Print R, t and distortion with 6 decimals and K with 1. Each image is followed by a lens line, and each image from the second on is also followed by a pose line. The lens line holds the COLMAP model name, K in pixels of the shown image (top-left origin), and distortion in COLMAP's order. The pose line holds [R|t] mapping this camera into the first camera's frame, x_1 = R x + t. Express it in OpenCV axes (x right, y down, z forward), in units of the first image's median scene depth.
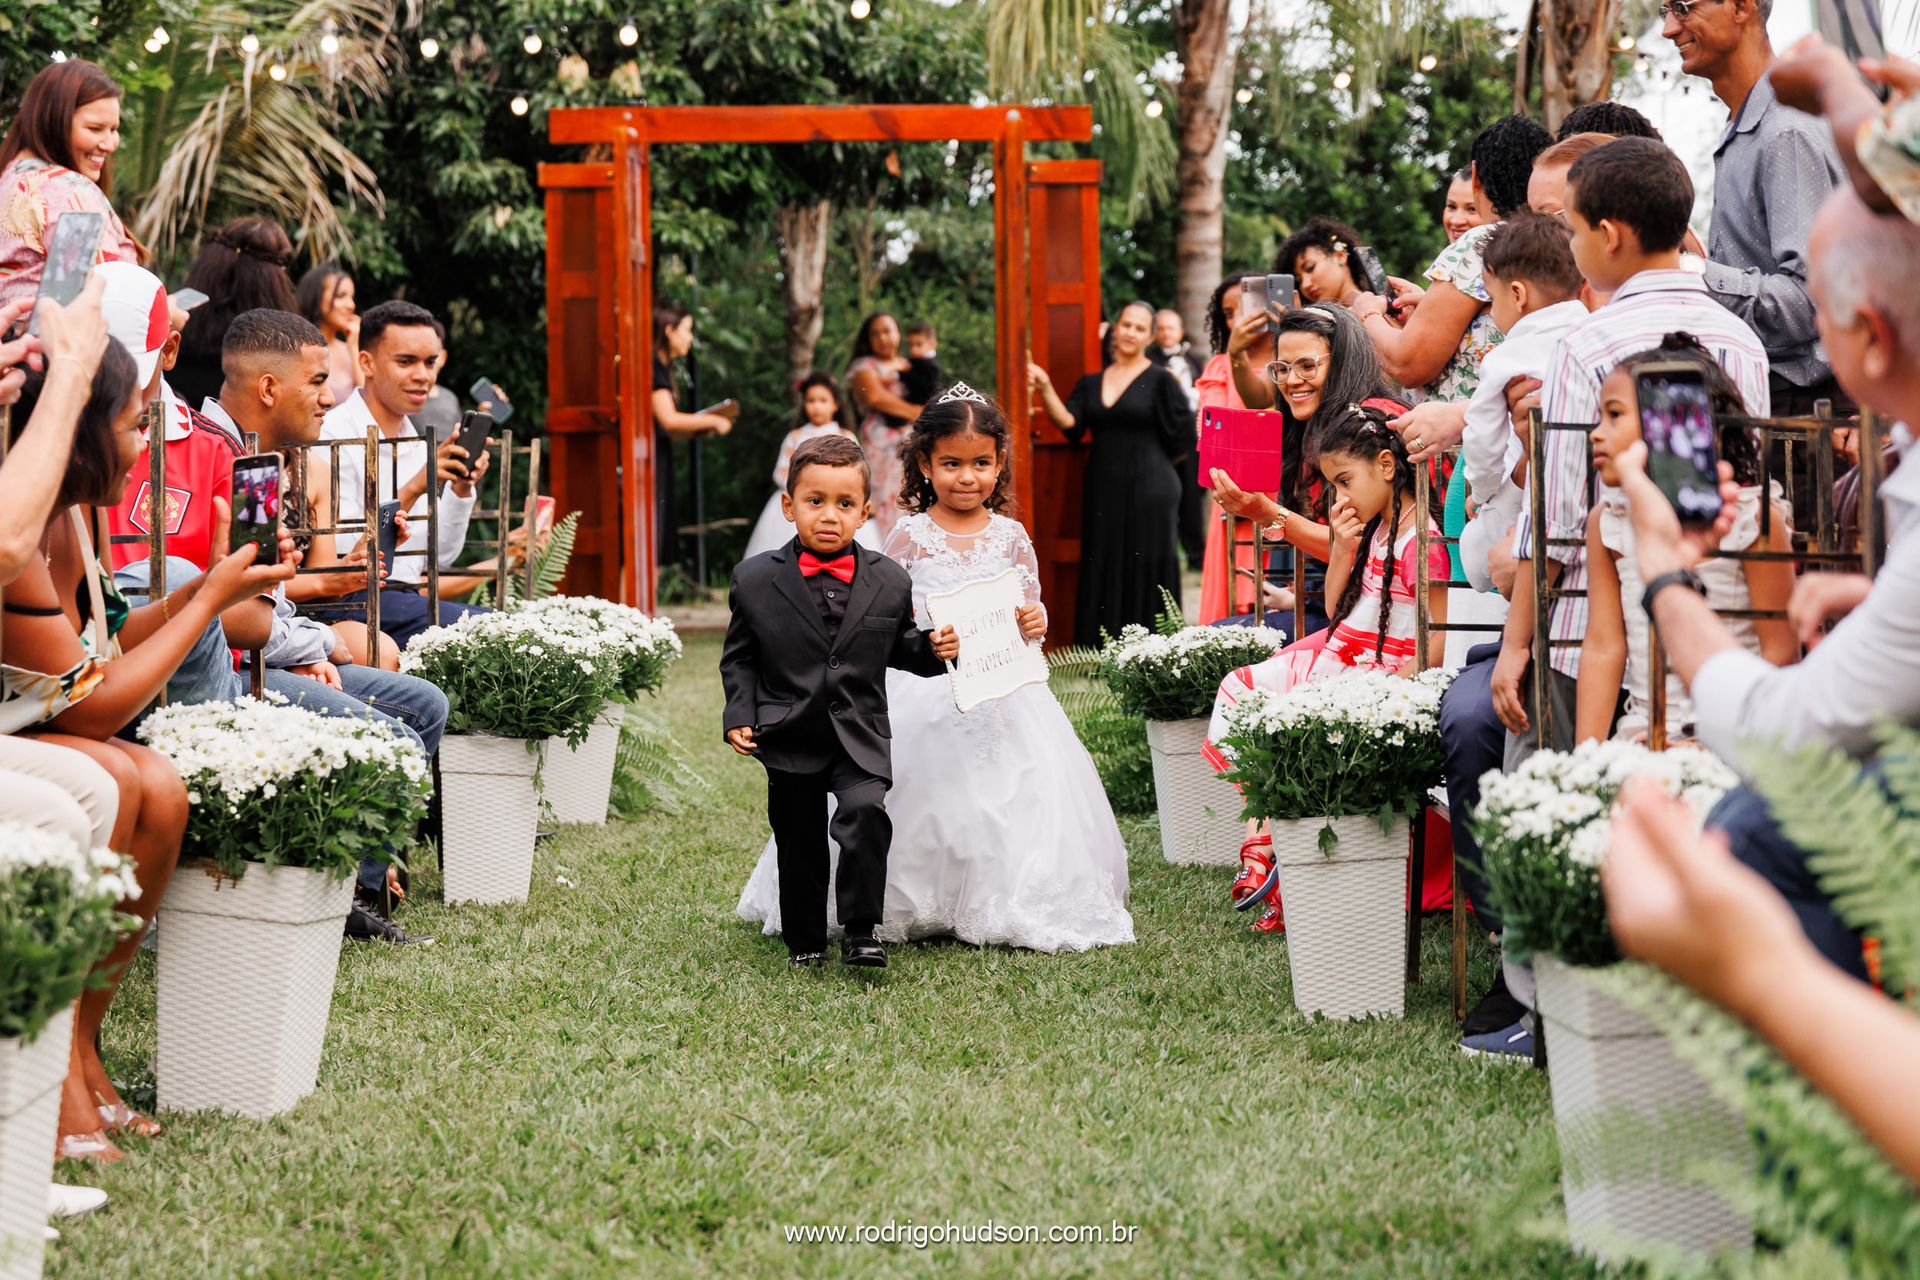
lens RADIAL K [[3705.2, 0, 957.6], [0, 3705.2, 725.1], [0, 0, 1]] dist [-0.032131, 0.025849]
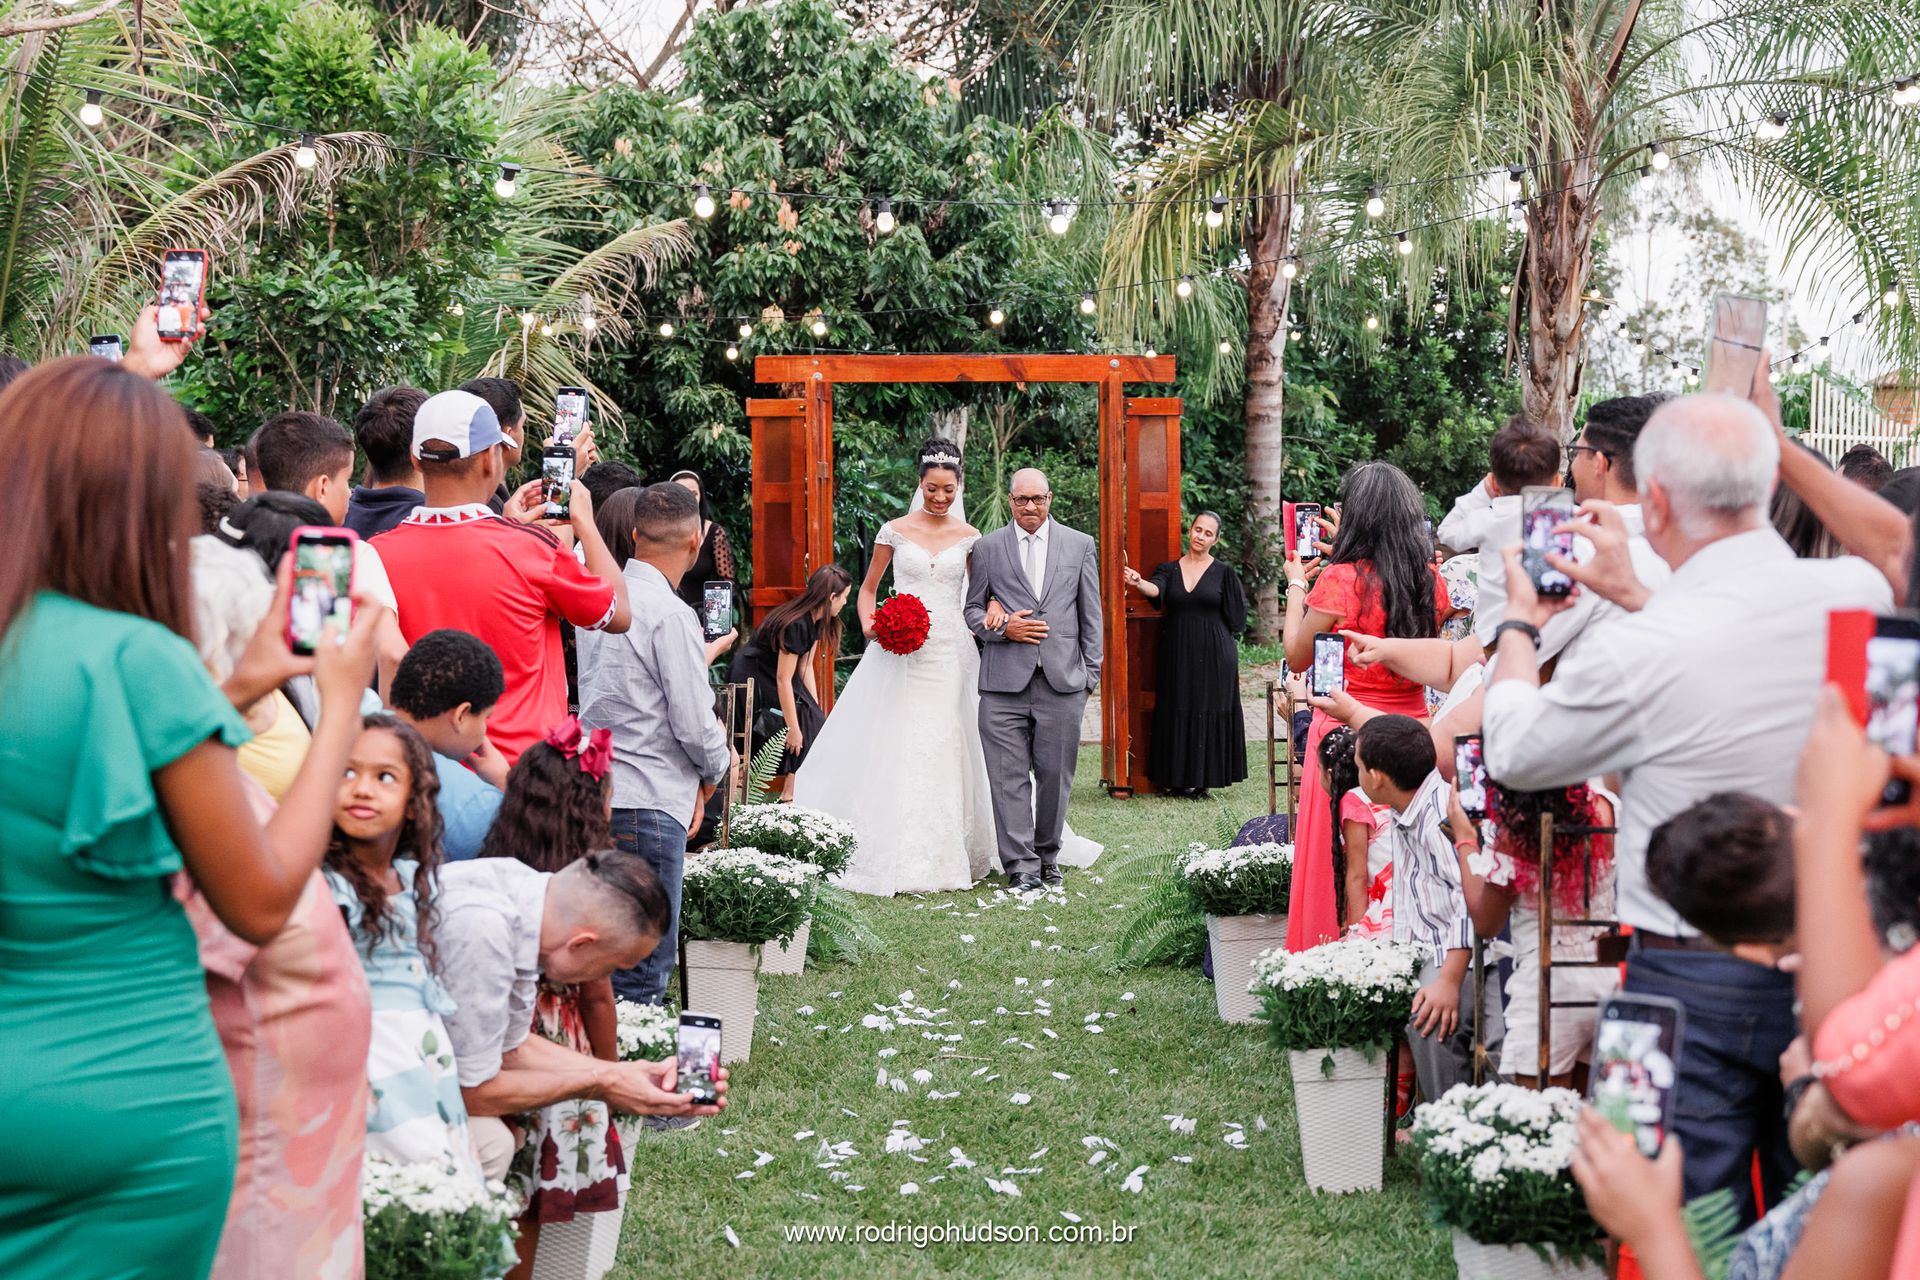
lens RADIAL K [[3048.6, 0, 1006.8], [0, 3048.6, 697.6], [0, 0, 1]] dist [-0.036277, -0.046612]
pose [[0.999754, 0.006476, -0.021233, 0.000863], [-0.006674, 0.999935, -0.009269, -0.037276], [0.021171, 0.009408, 0.999732, -0.059475]]
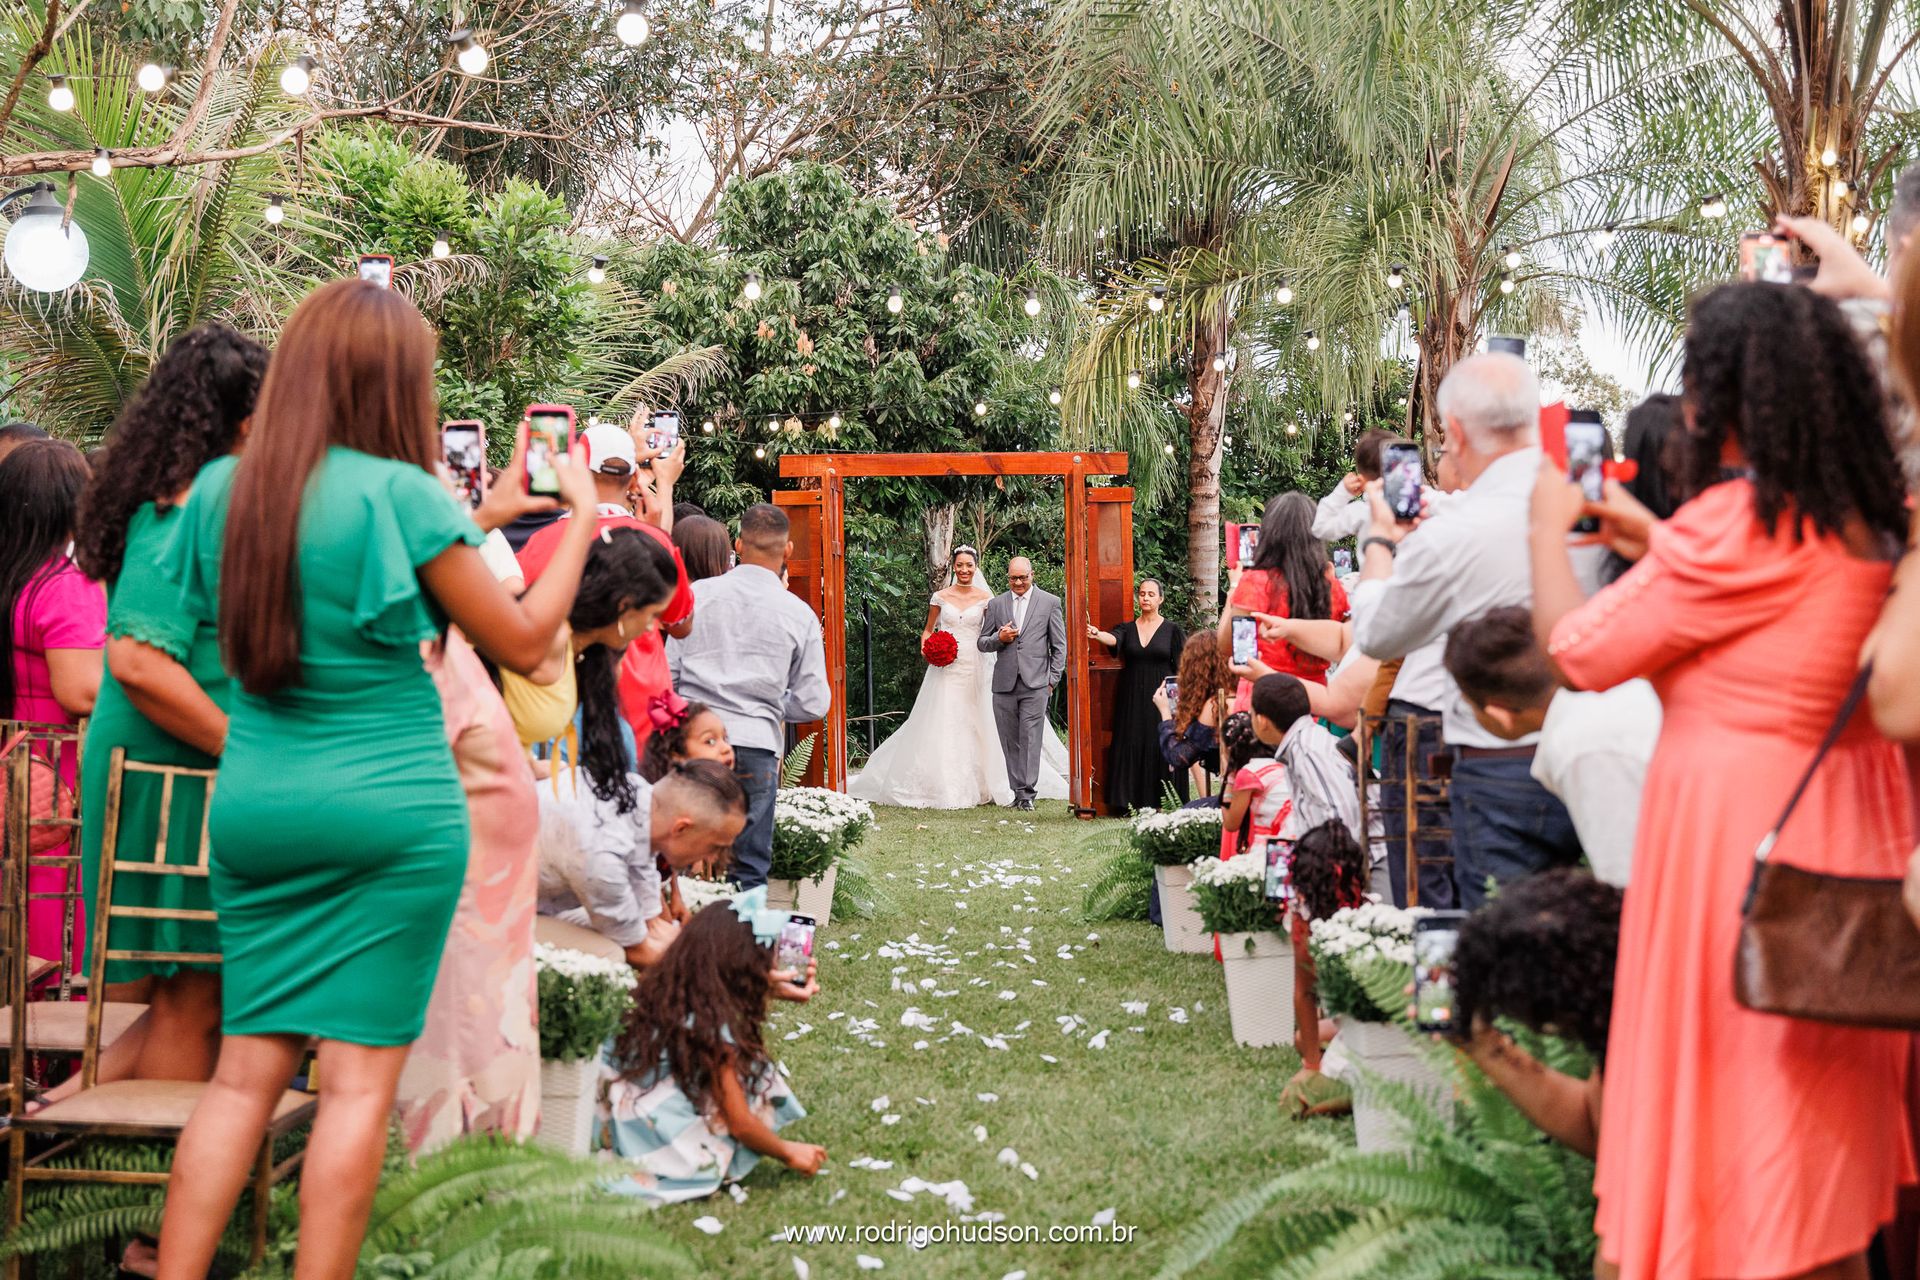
lens RADIAL K [[2658.0, 0, 981.1], [0, 2658.0, 674.5], [0, 0, 1]] dist [-0.010536, -0.107701]
pose [[0.999732, -0.001527, -0.023084, 0.000249], [0.000202, 0.998358, -0.057283, -0.009952], [0.023134, 0.057263, 0.998091, -0.109388]]
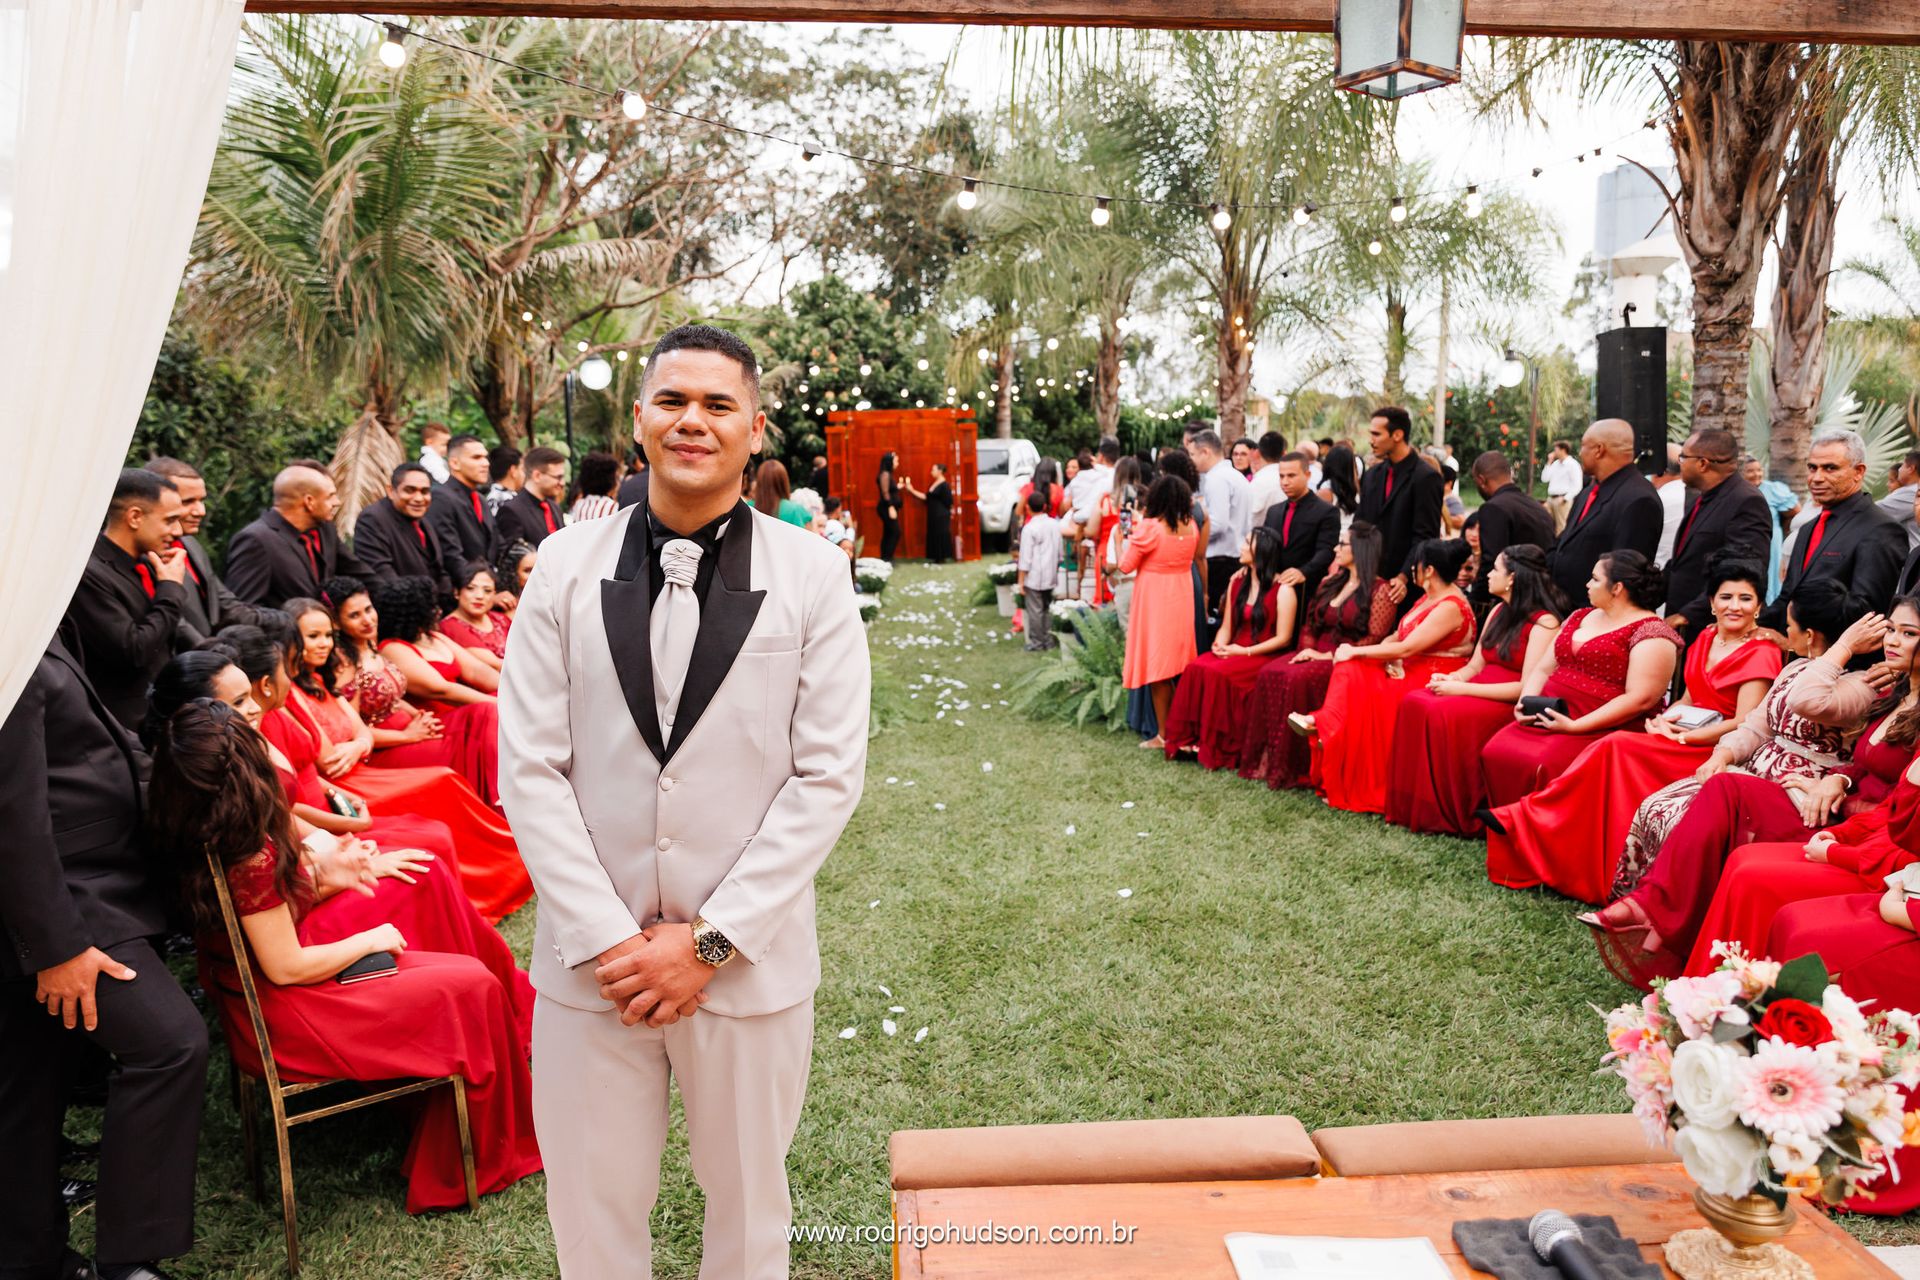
lens RADIAL K [[1455.0, 0, 950.5], [0, 1455.0, 633.3], [0, 0, 1]] dist [0.007087, 0.002866]
pose [[0.999428, -0.020612, 0.026821, -0.031017], [0.019102, 0.998282, 0.055394, -0.023793], [-0.027917, -0.054850, 0.998104, -0.454701]]
